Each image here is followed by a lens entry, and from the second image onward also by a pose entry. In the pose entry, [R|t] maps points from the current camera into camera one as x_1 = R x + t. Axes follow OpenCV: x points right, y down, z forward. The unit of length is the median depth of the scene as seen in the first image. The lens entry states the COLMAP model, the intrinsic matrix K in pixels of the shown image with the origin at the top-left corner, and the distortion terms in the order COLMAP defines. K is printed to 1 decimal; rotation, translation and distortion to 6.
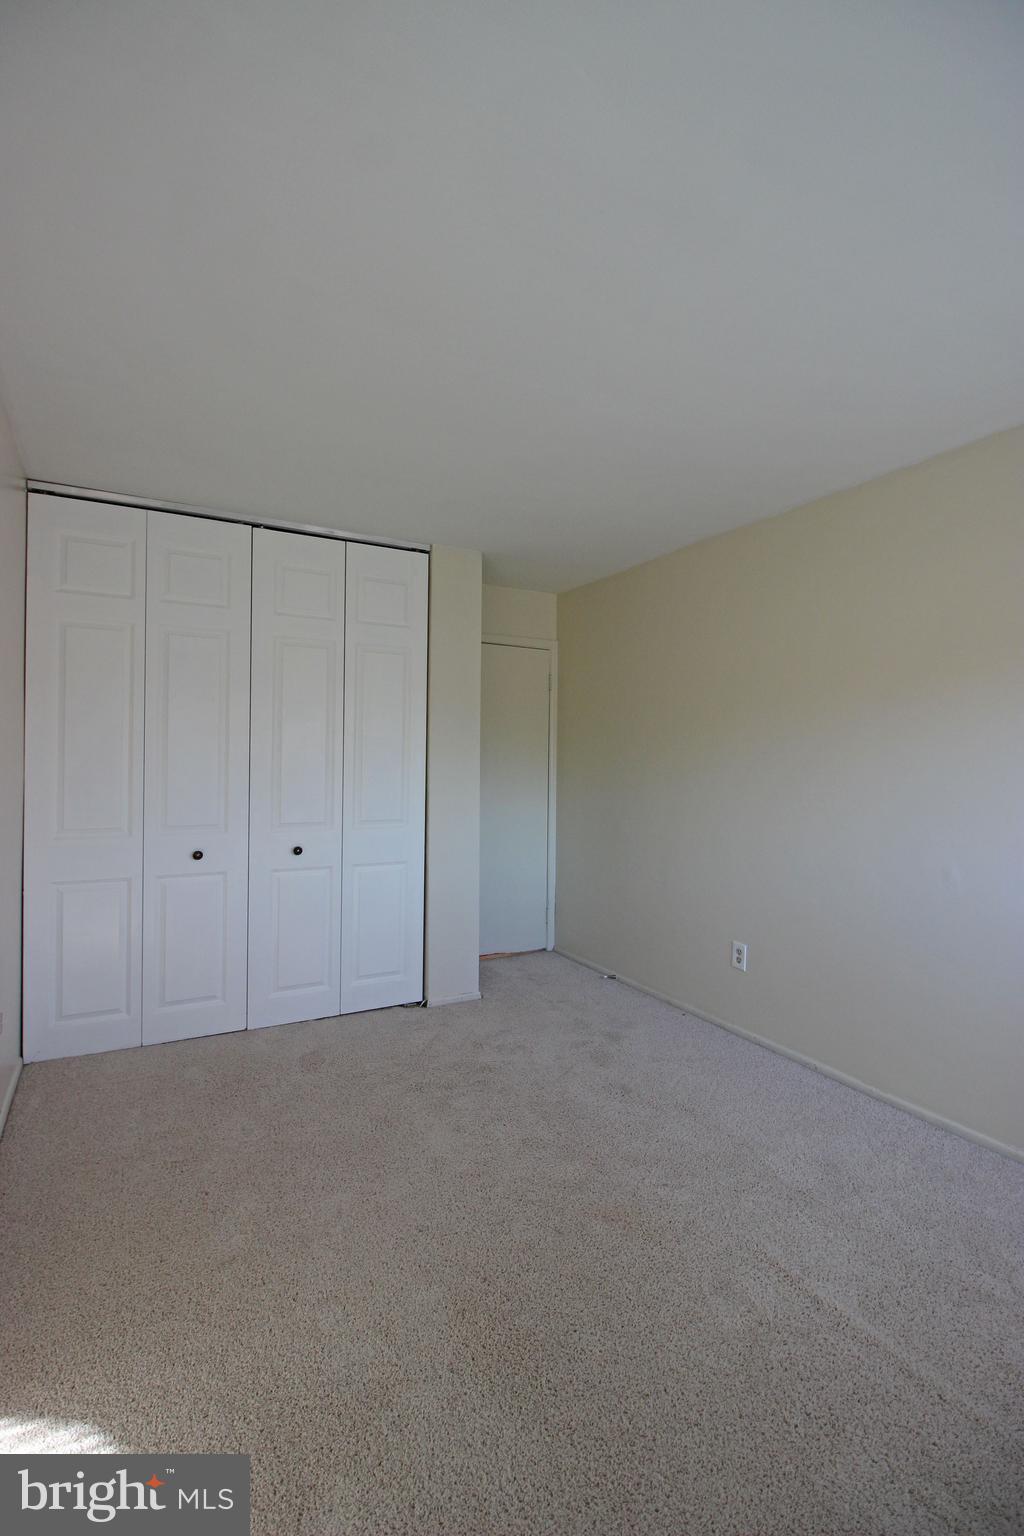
lens RADIAL K [[709.6, 0, 501.8], [0, 709.6, 755.1], [0, 0, 1]] dist [-0.000671, -0.019283]
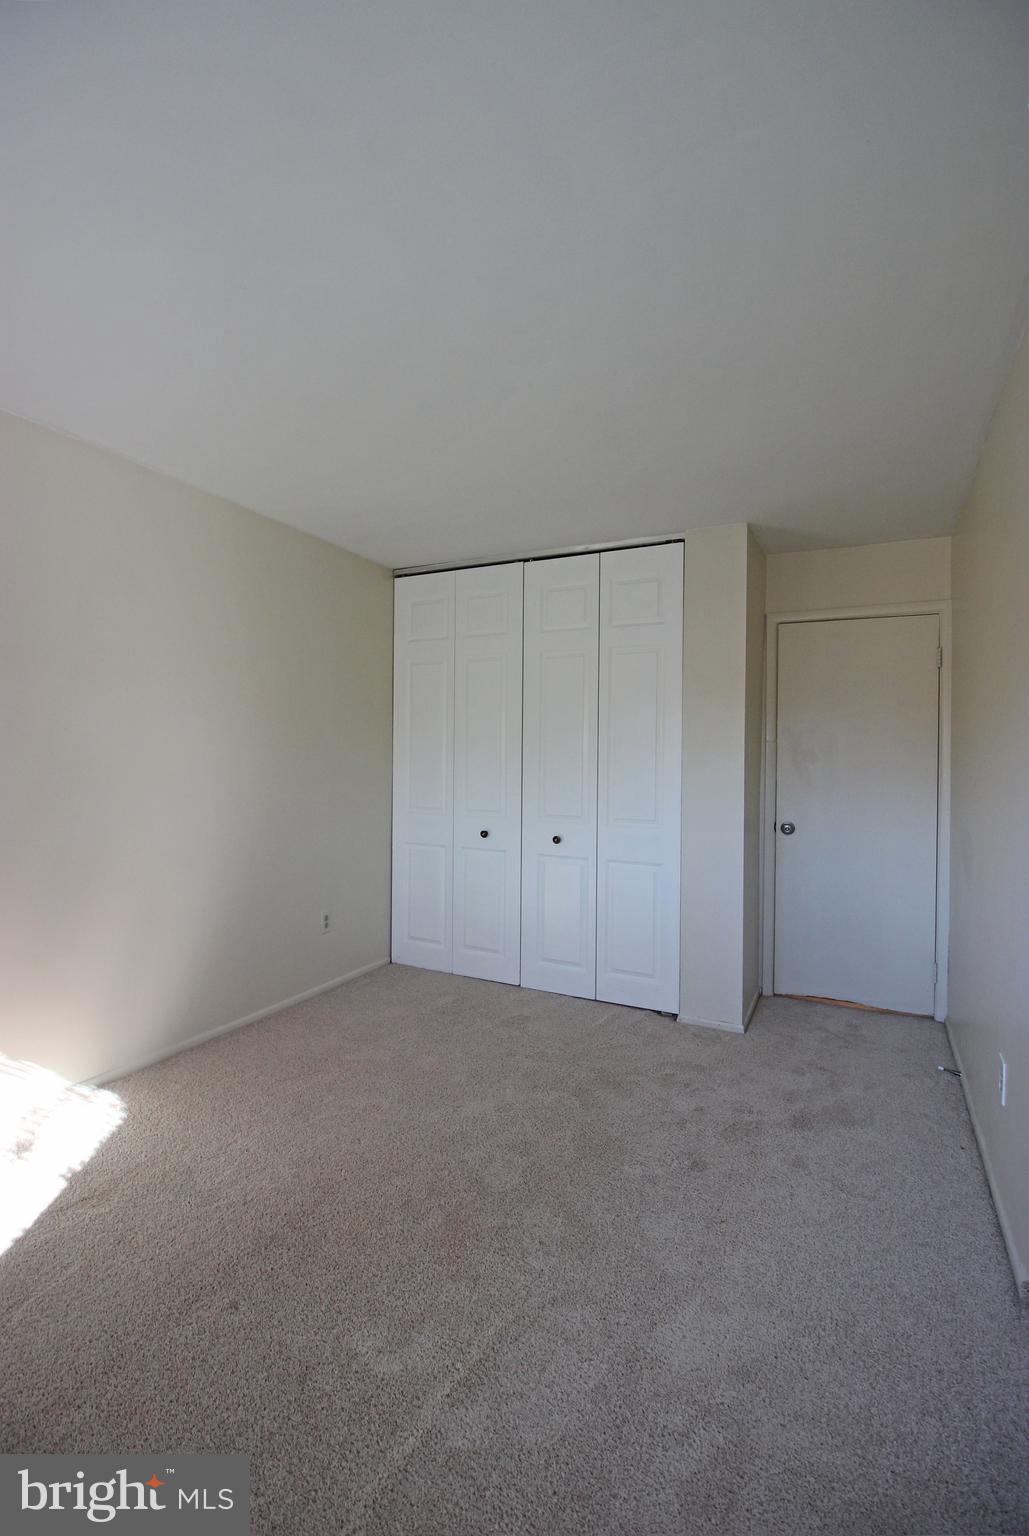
lens RADIAL K [[709.6, 0, 504.3], [0, 709.6, 755.1], [0, 0, 1]] dist [-0.000671, -0.019283]
pose [[0.565570, -0.002659, -0.824696, 0.572396], [-0.005110, 0.999964, -0.006729, 0.008301], [0.824684, 0.008020, 0.565536, 0.286585]]
